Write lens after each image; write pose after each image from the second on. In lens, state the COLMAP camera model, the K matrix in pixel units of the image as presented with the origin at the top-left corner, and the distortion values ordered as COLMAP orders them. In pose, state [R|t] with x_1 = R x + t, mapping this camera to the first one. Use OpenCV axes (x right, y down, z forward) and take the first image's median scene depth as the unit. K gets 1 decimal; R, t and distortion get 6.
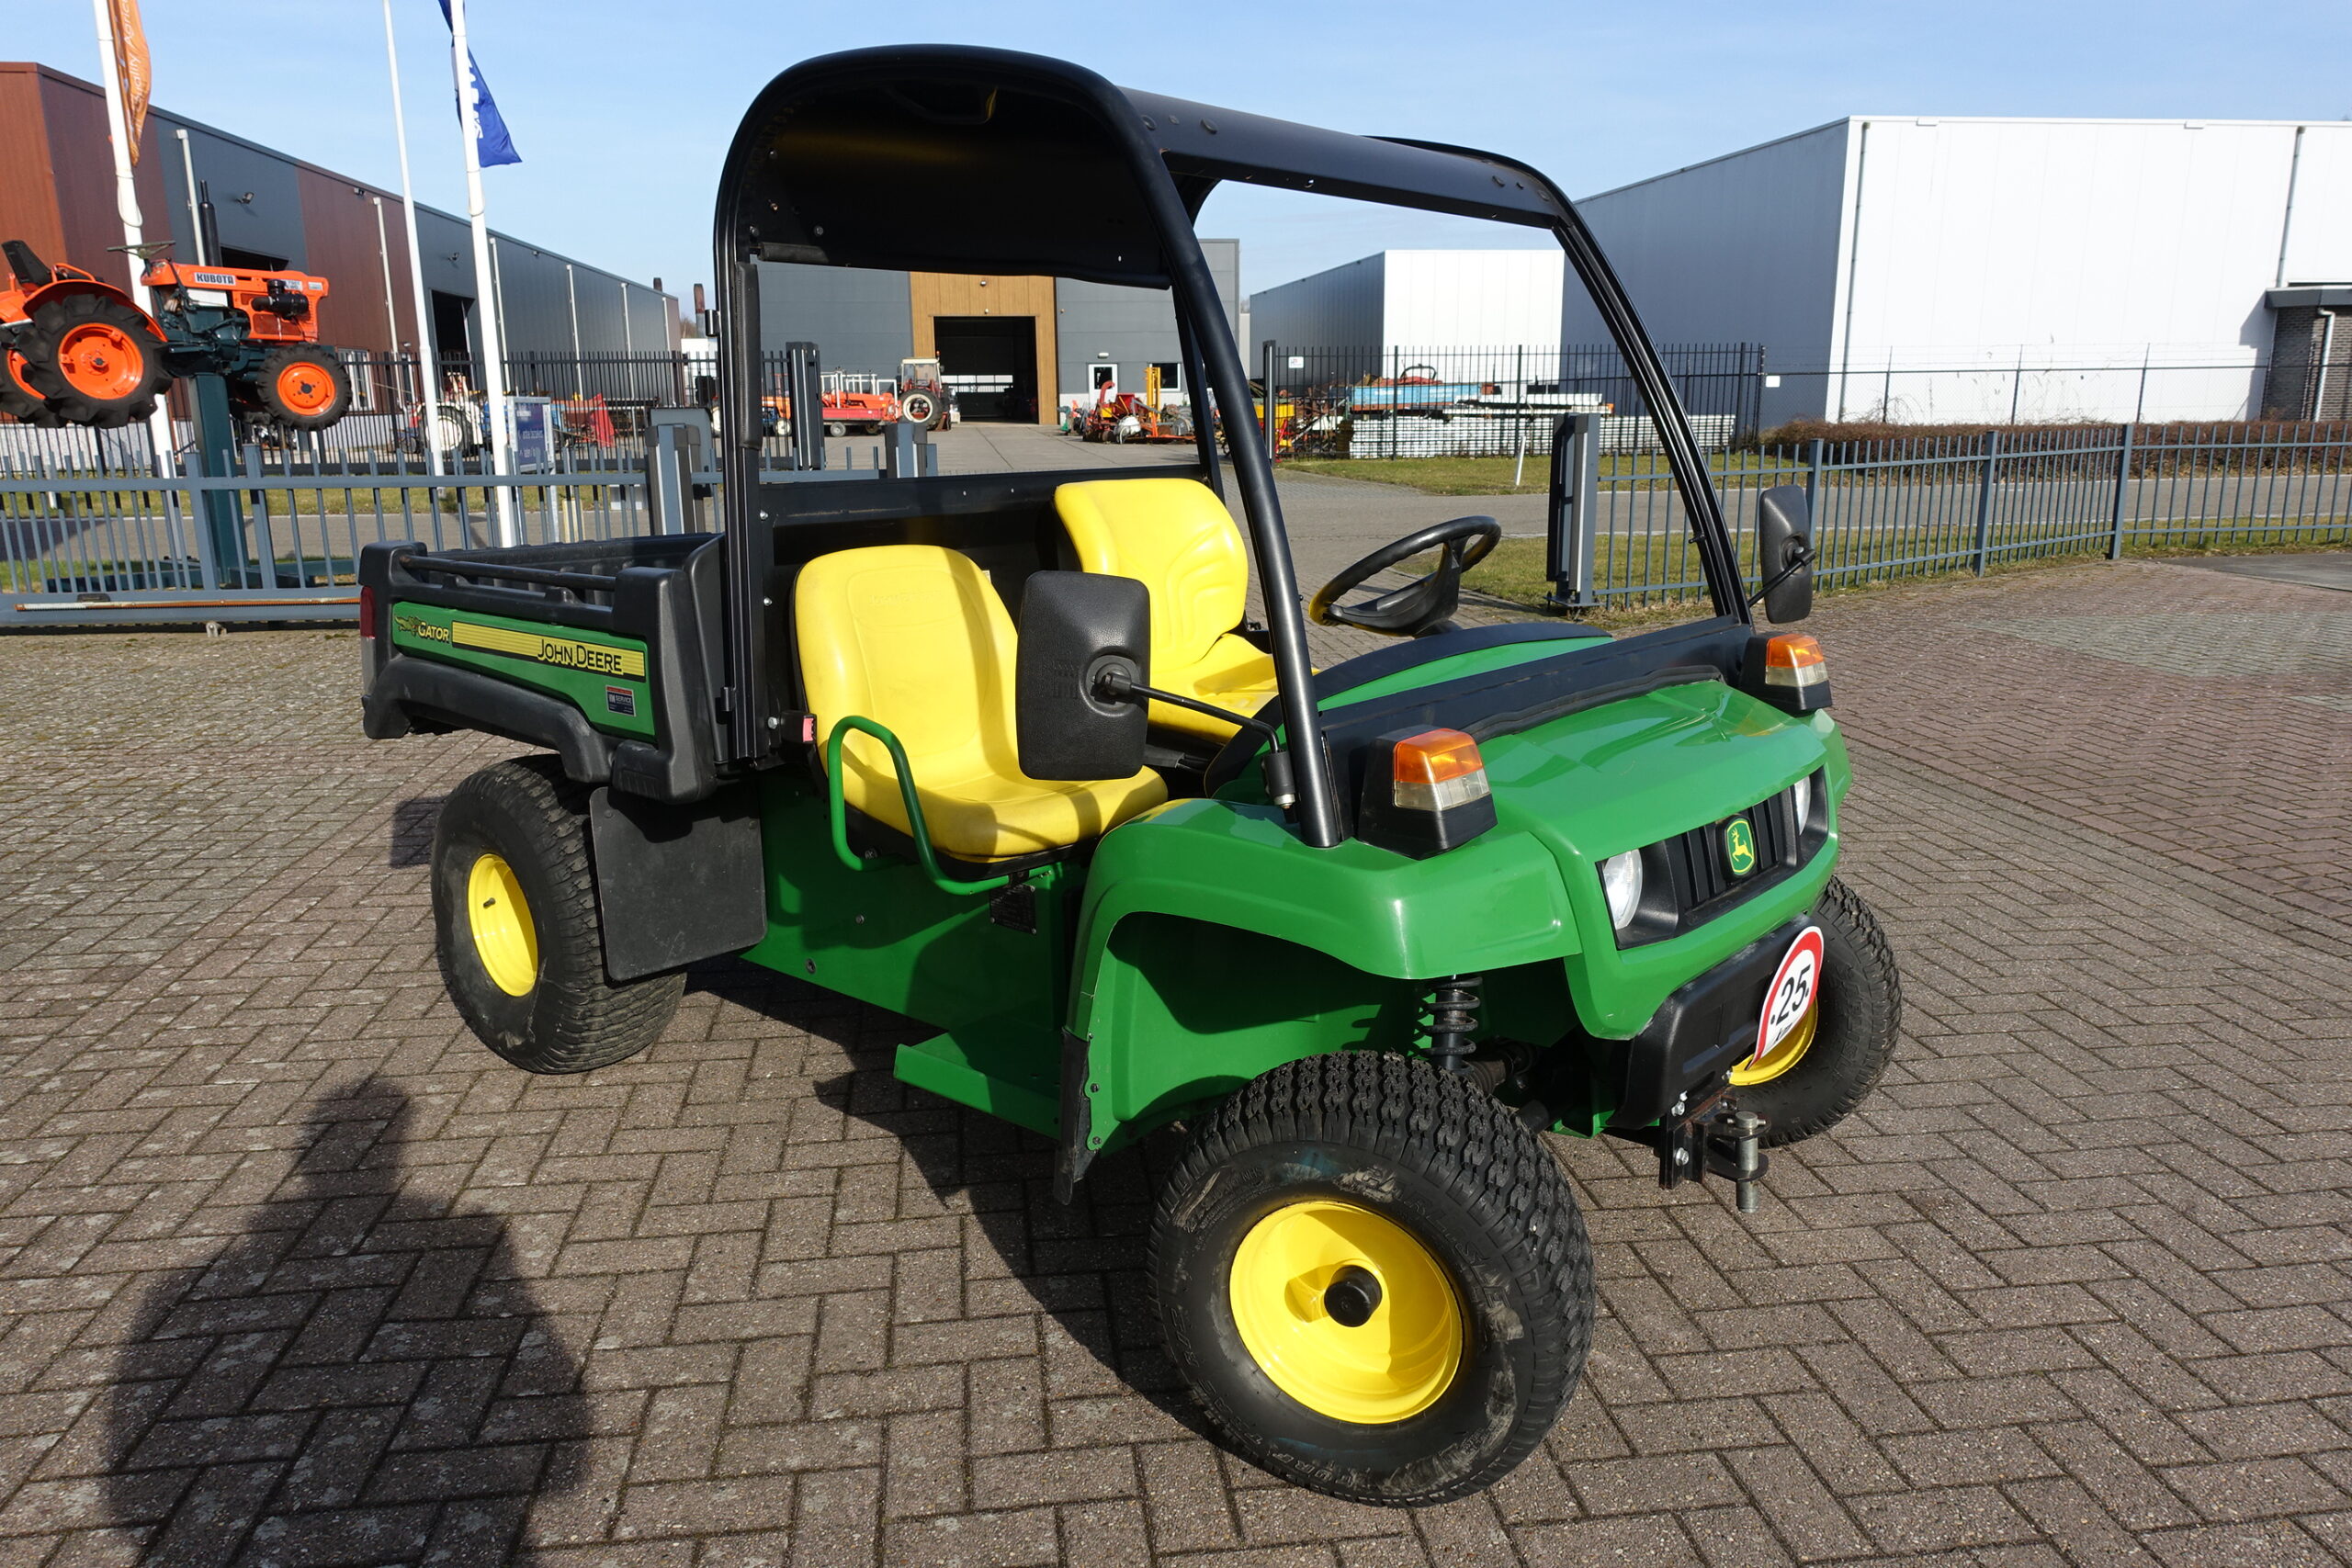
lens RADIAL K [[1616.0, 0, 1178.8], [0, 1616.0, 783.7], [0, 0, 1]] dist [0.002312, -0.004817]
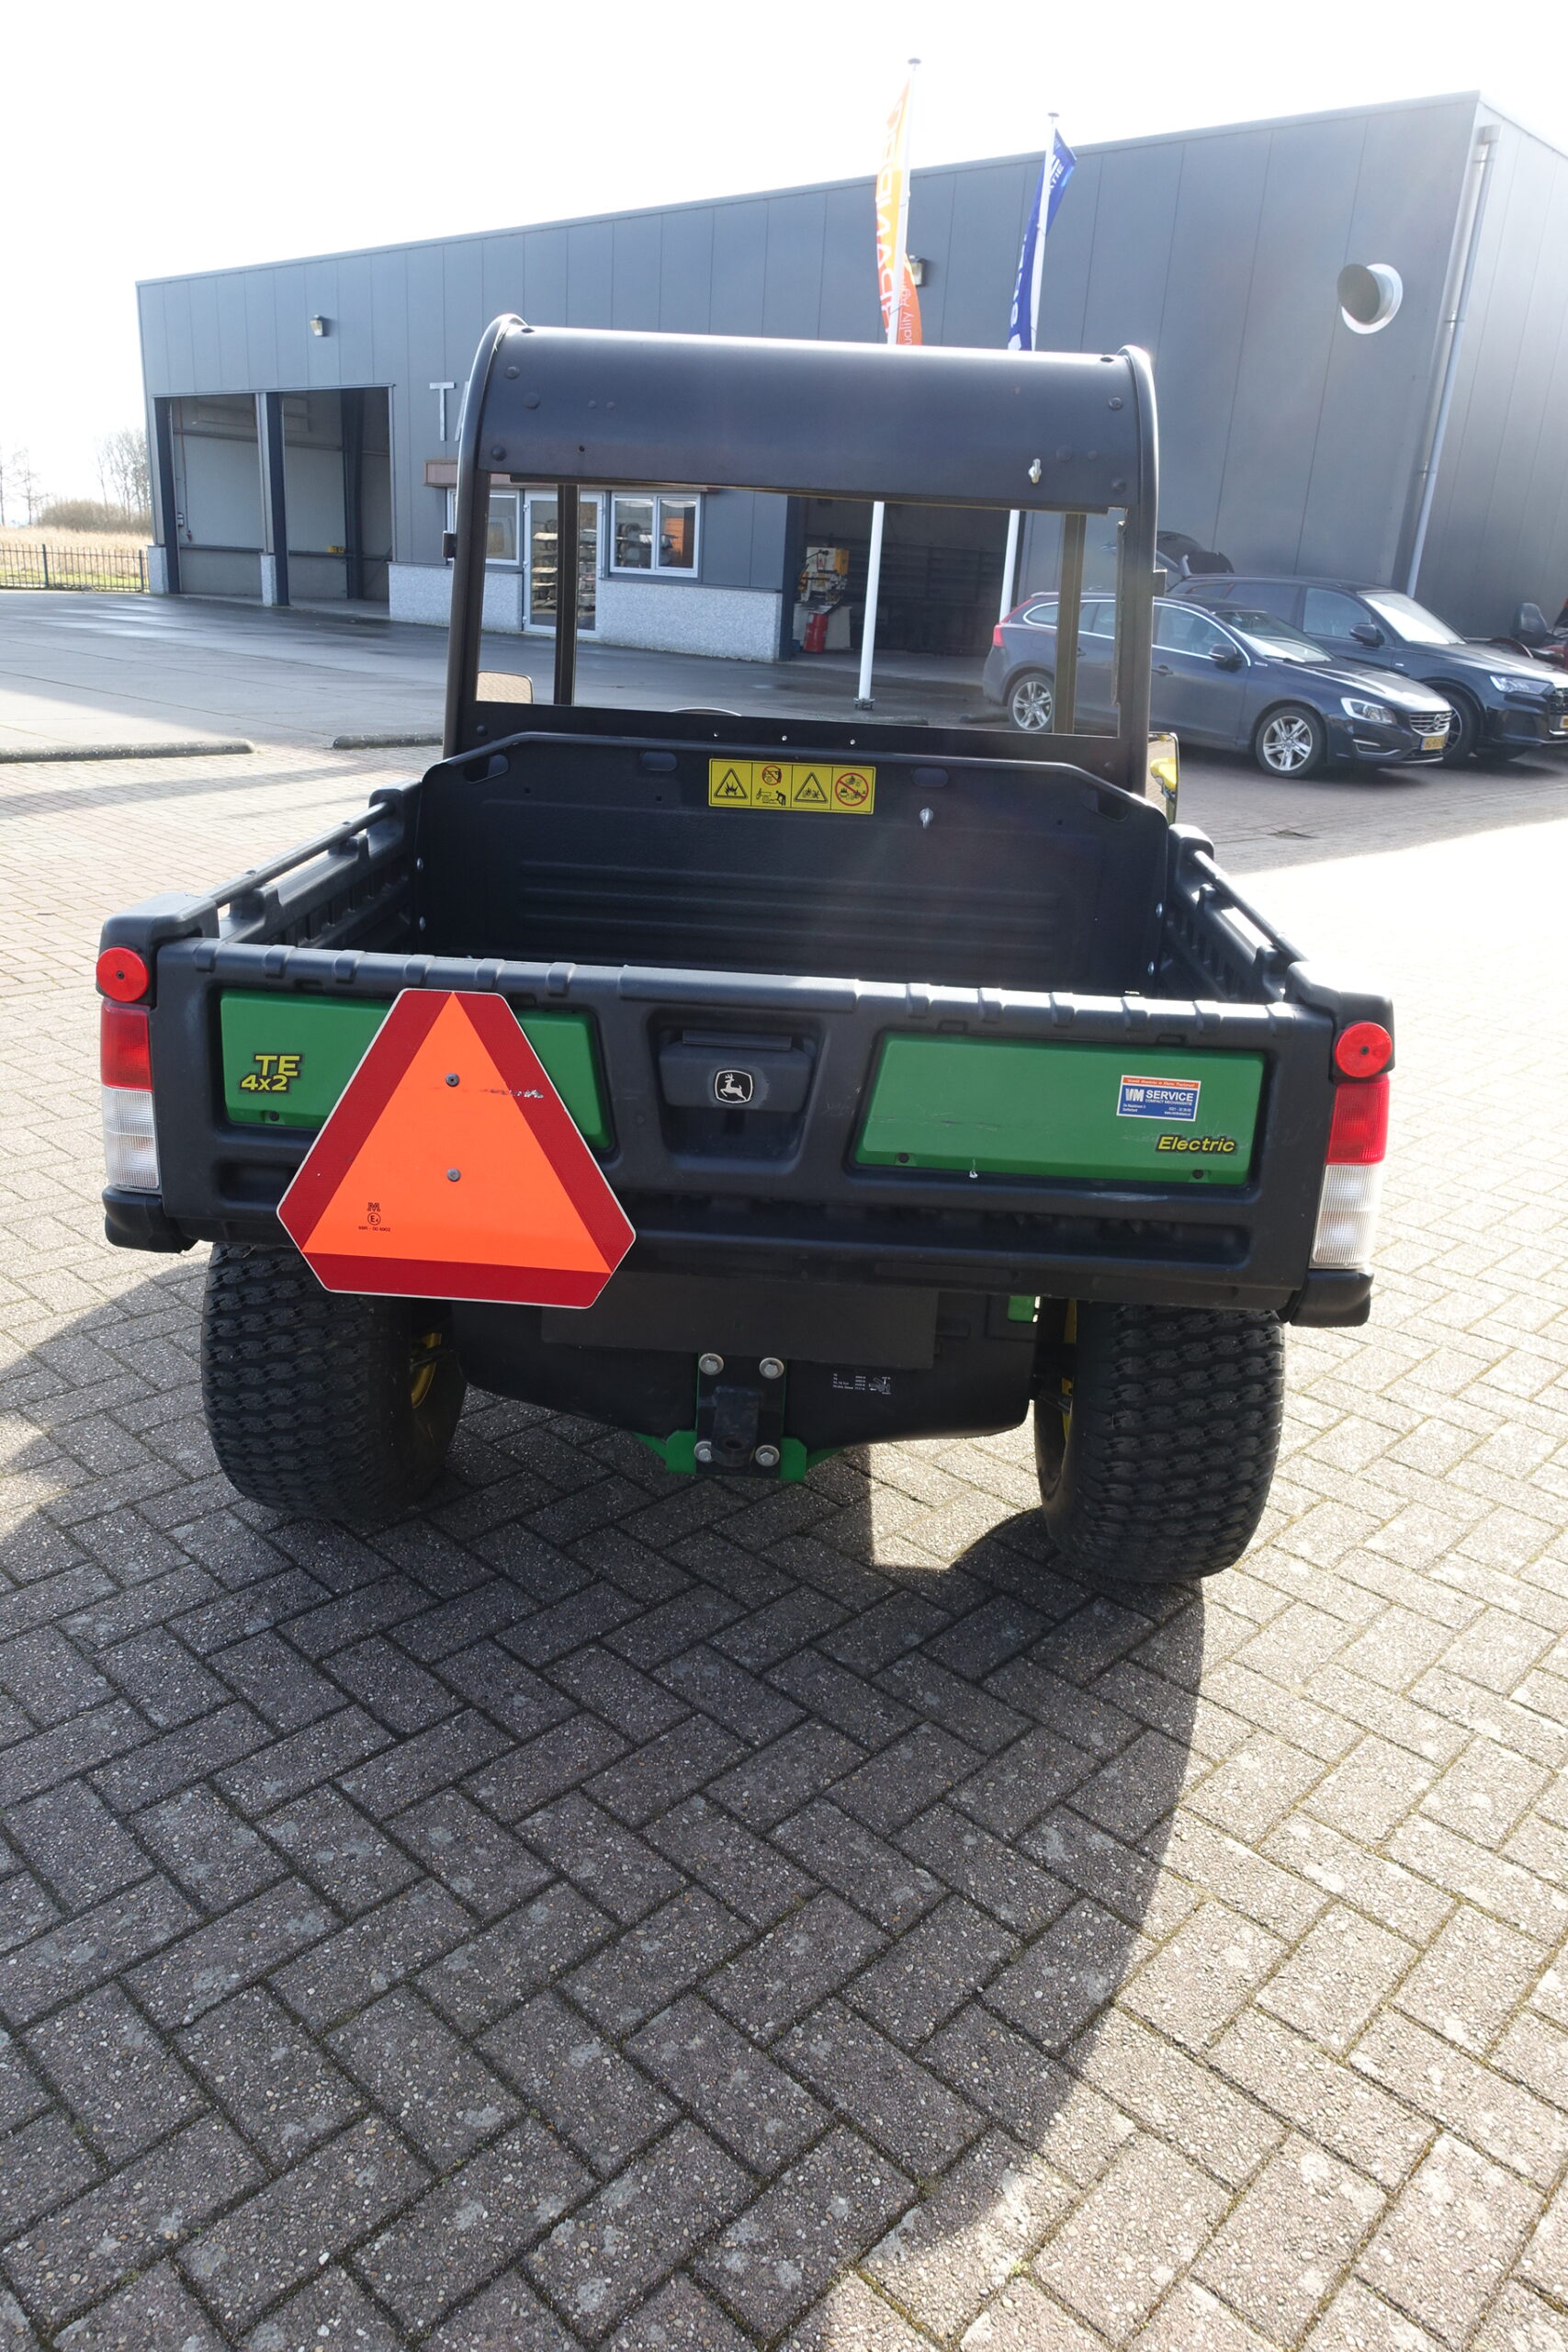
lens RADIAL K [[1616.0, 0, 779.7], [0, 1616.0, 1173.2], [0, 0, 1]] dist [0.002312, -0.004817]
pose [[-0.619592, -0.294878, 0.727429, -0.269523], [0.131734, 0.874540, 0.466718, -0.126012], [-0.773791, 0.385001, -0.503012, 0.498422]]
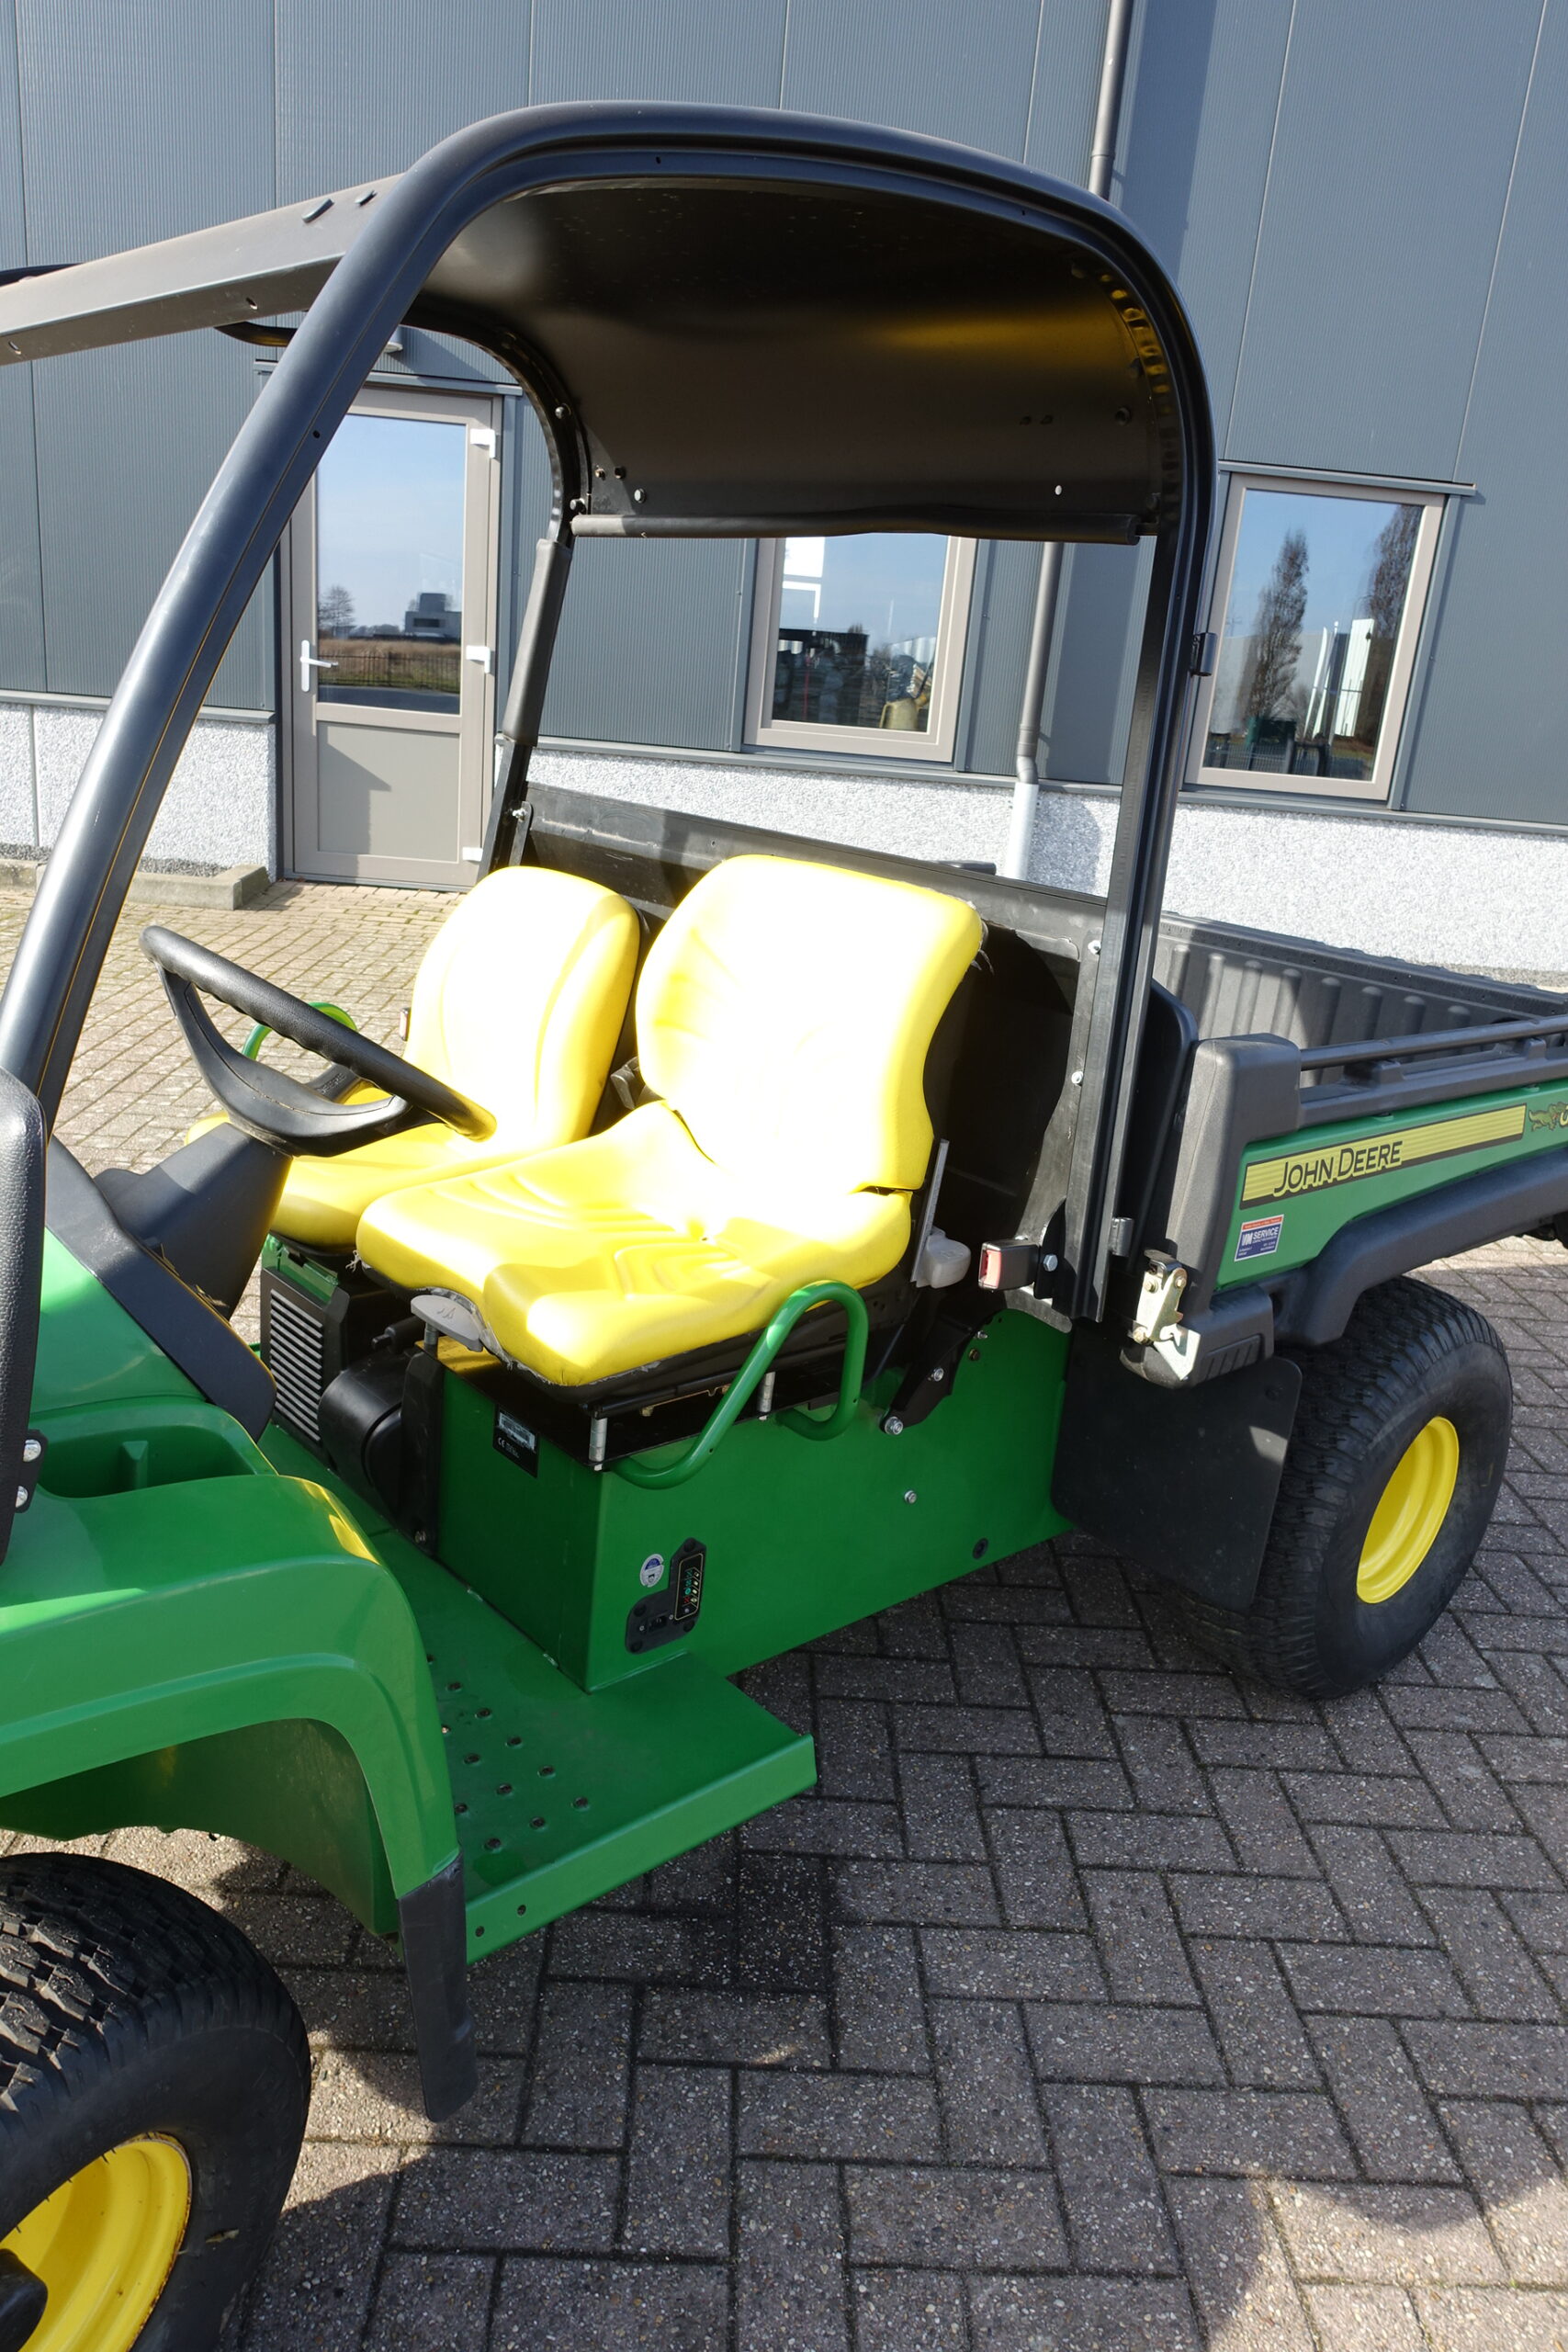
lens RADIAL K [[1616.0, 0, 779.7], [0, 1616.0, 1173.2], [0, 0, 1]] dist [0.002312, -0.004817]
pose [[-0.118057, 0.291325, -0.949312, 0.186148], [-0.313081, 0.896318, 0.313997, -0.088181], [0.942360, 0.334281, -0.014608, 0.337082]]
